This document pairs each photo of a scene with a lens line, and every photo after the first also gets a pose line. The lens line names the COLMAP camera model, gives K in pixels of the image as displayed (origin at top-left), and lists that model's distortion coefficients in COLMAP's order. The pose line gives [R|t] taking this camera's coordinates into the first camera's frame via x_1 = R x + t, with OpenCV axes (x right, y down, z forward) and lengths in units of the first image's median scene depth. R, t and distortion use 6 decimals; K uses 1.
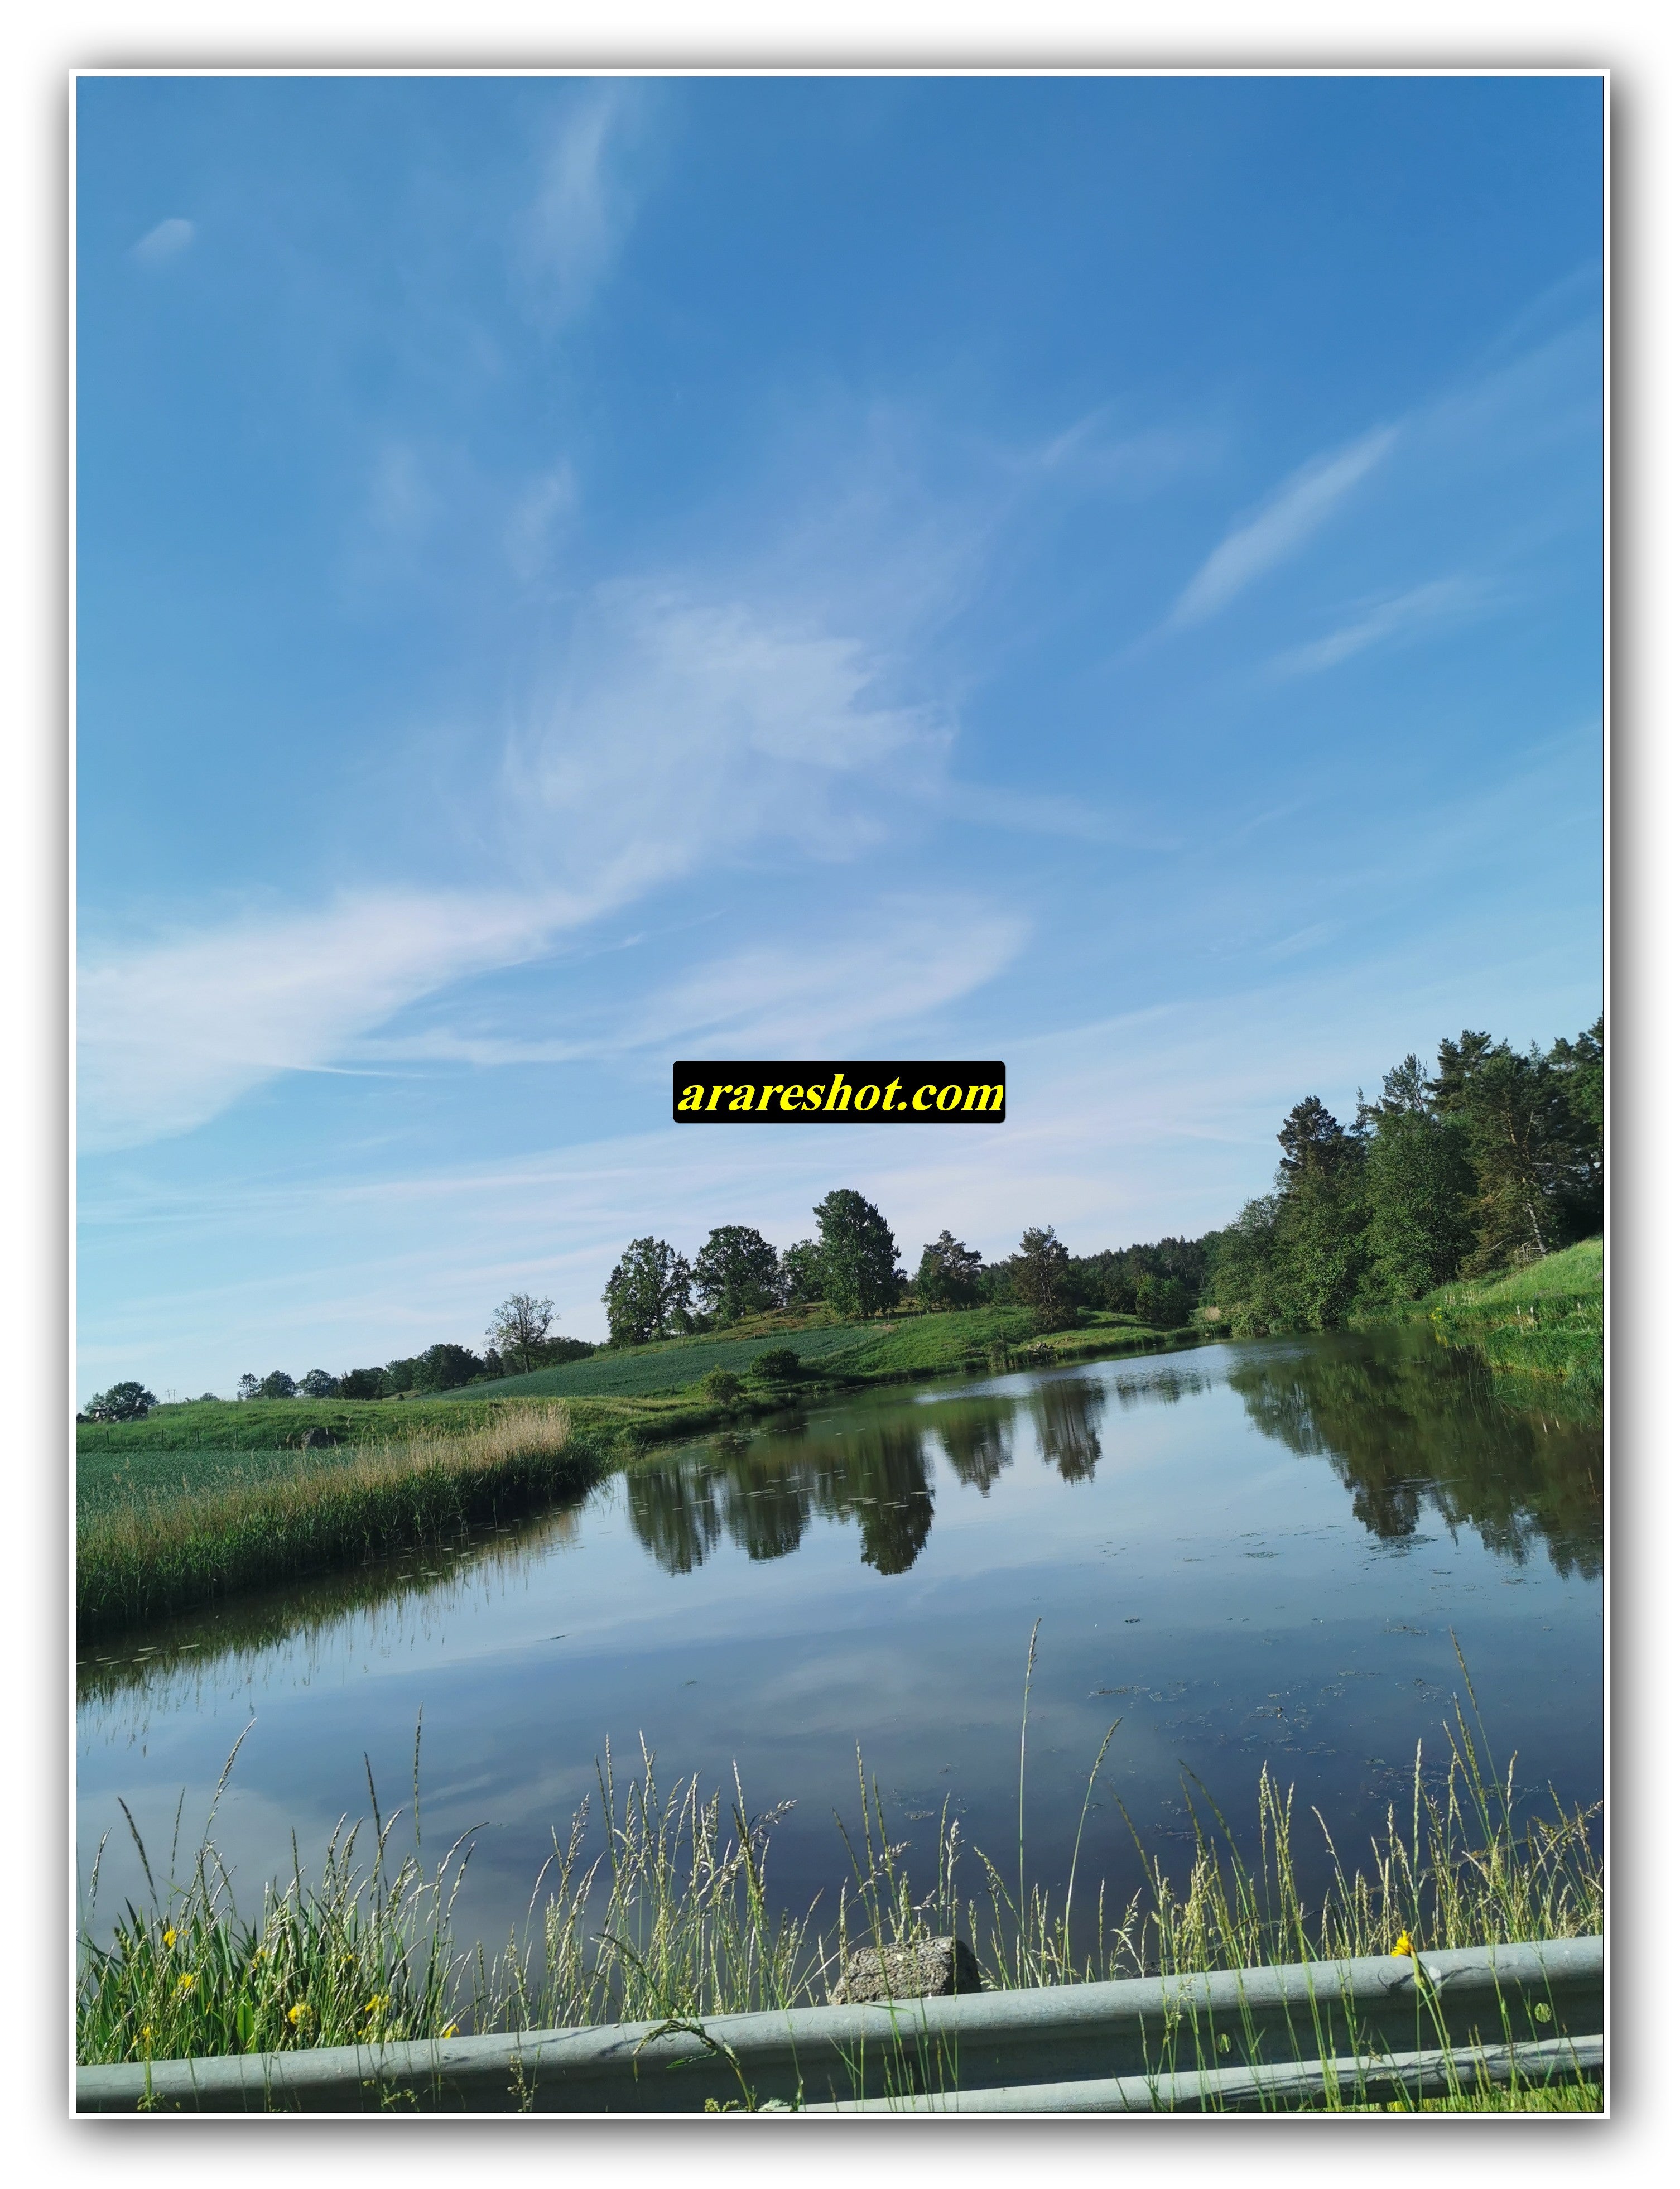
lens RADIAL K [[1555.8, 0, 772.8], [0, 1555.8, 1009.4], [0, 0, 1]] dist [0.009313, -0.000920]
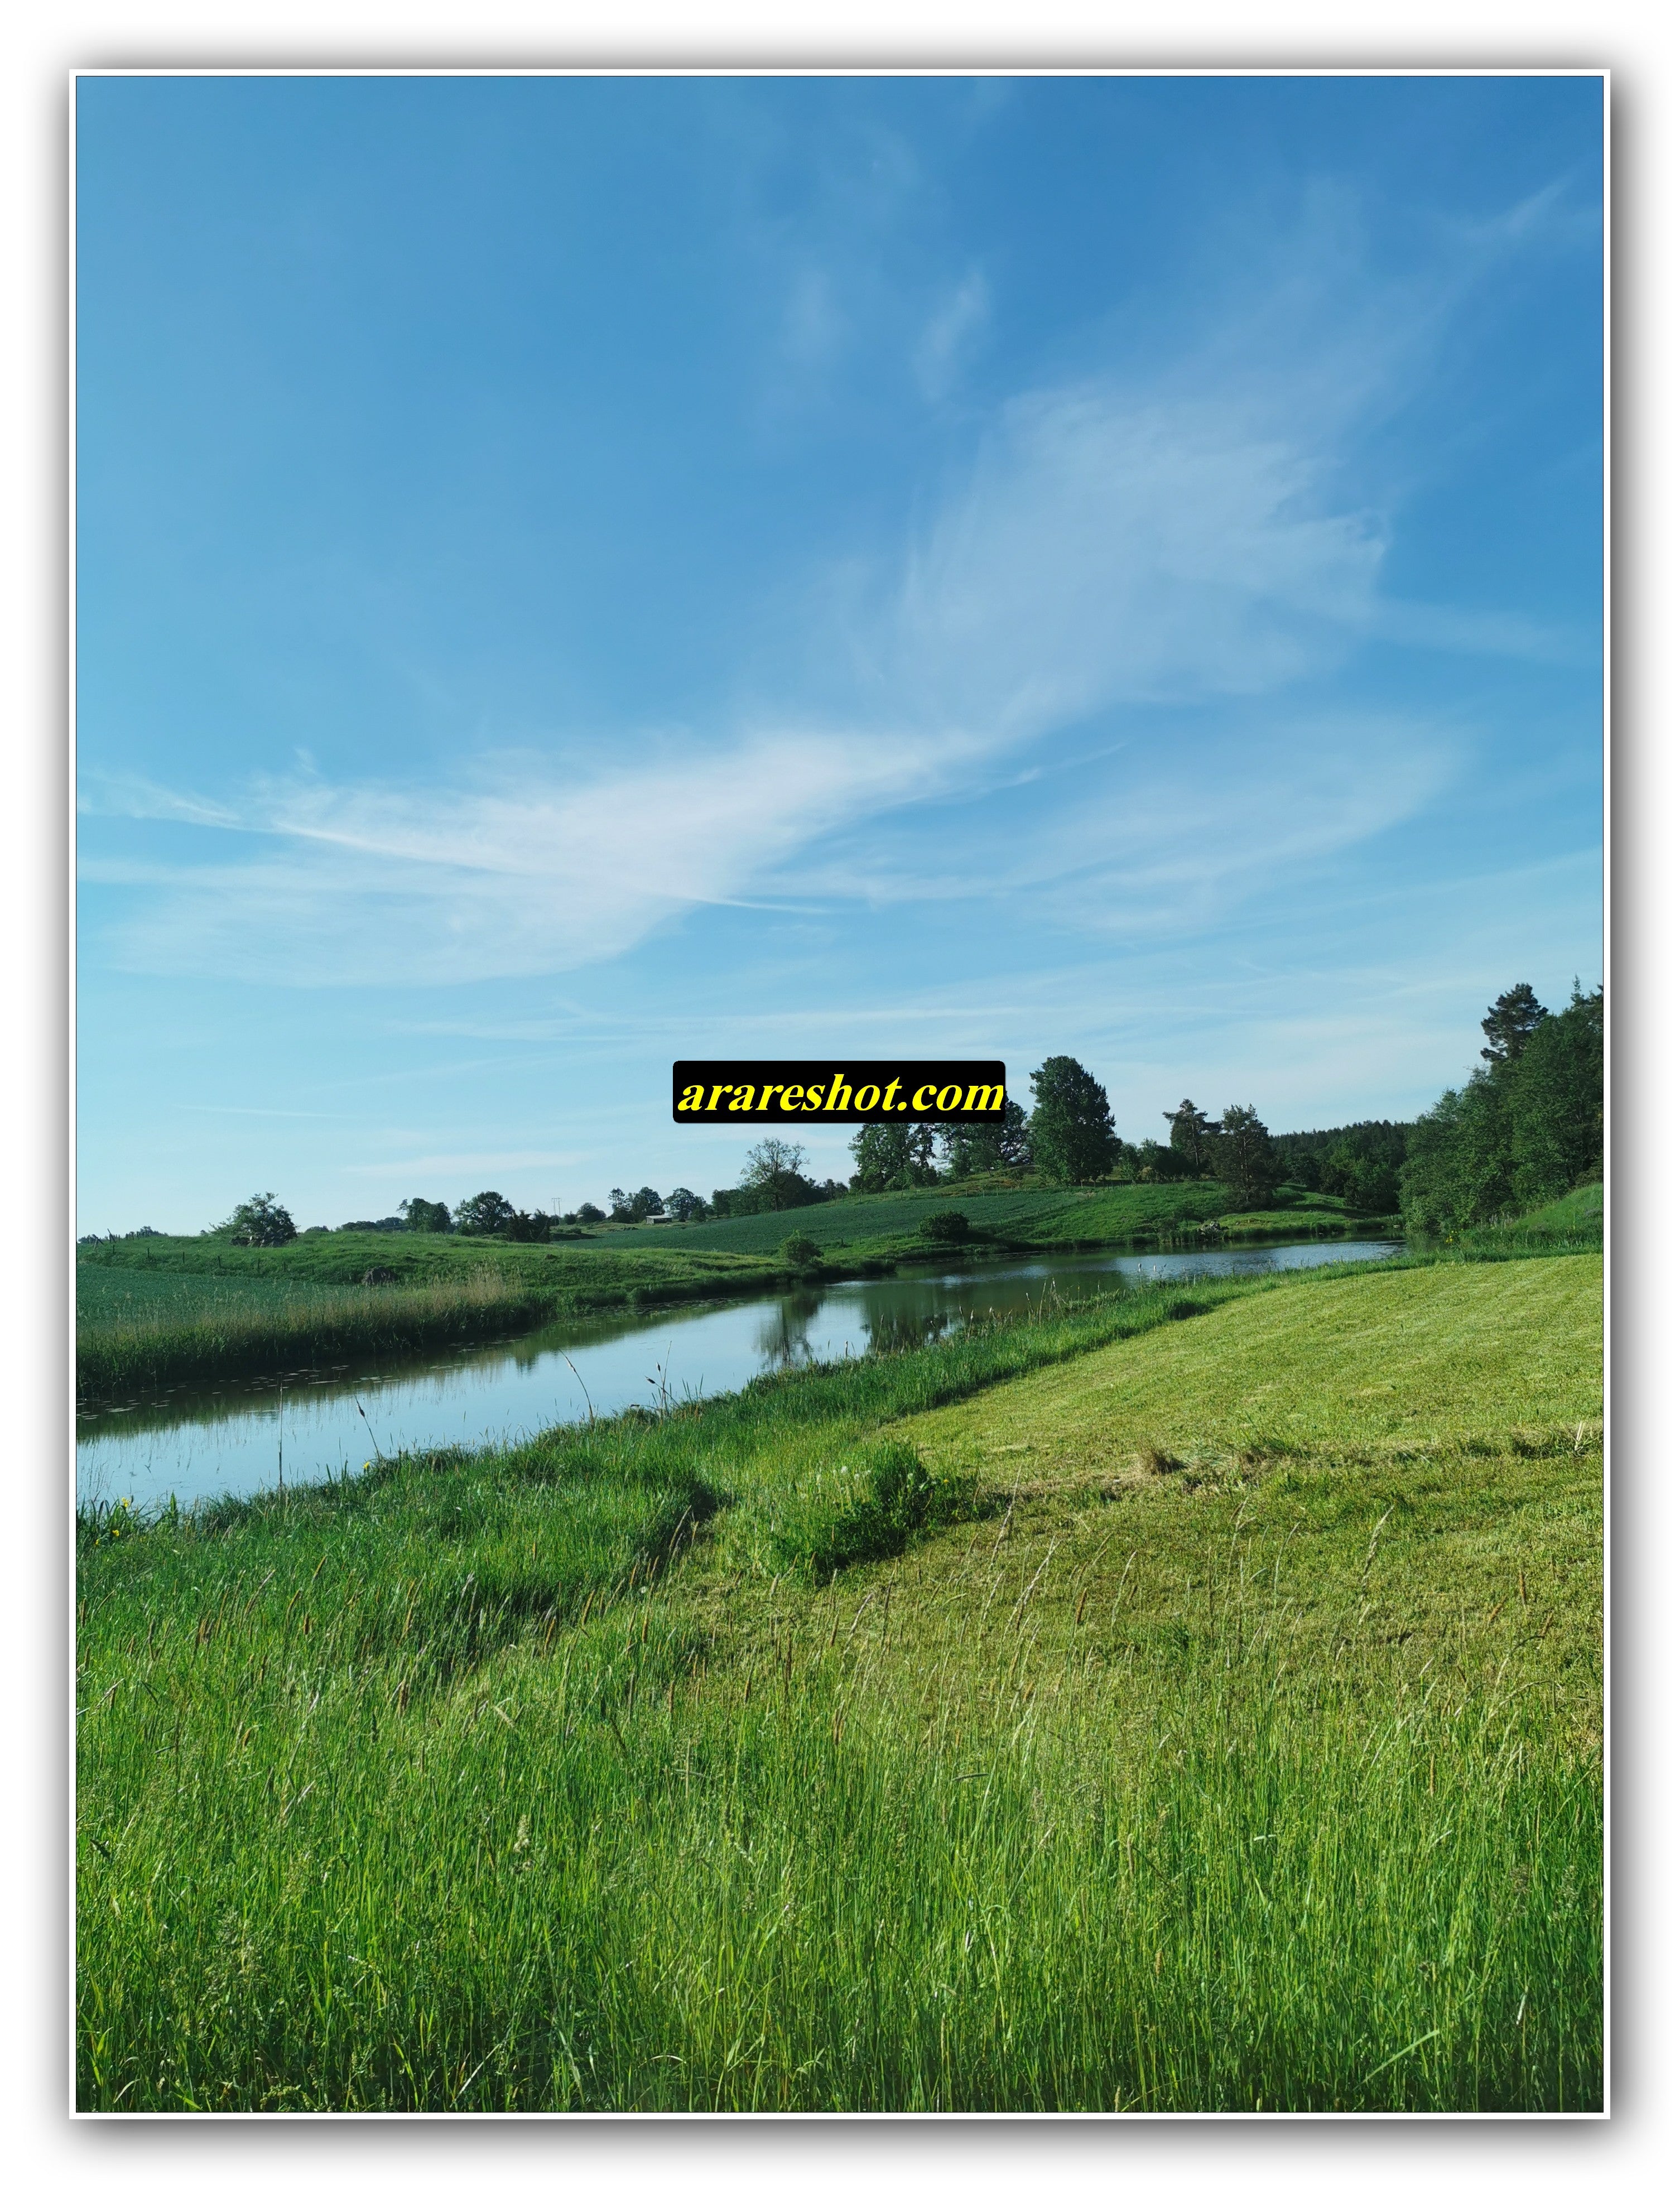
lens RADIAL K [[1555.8, 0, 772.8], [0, 1555.8, 1009.4], [0, 0, 1]] dist [0.009313, -0.000920]
pose [[0.965062, 0.032645, -0.259979, 0.112301], [-0.004748, 0.994224, 0.107217, -0.018858], [0.261977, -0.102237, 0.959643, -0.008248]]
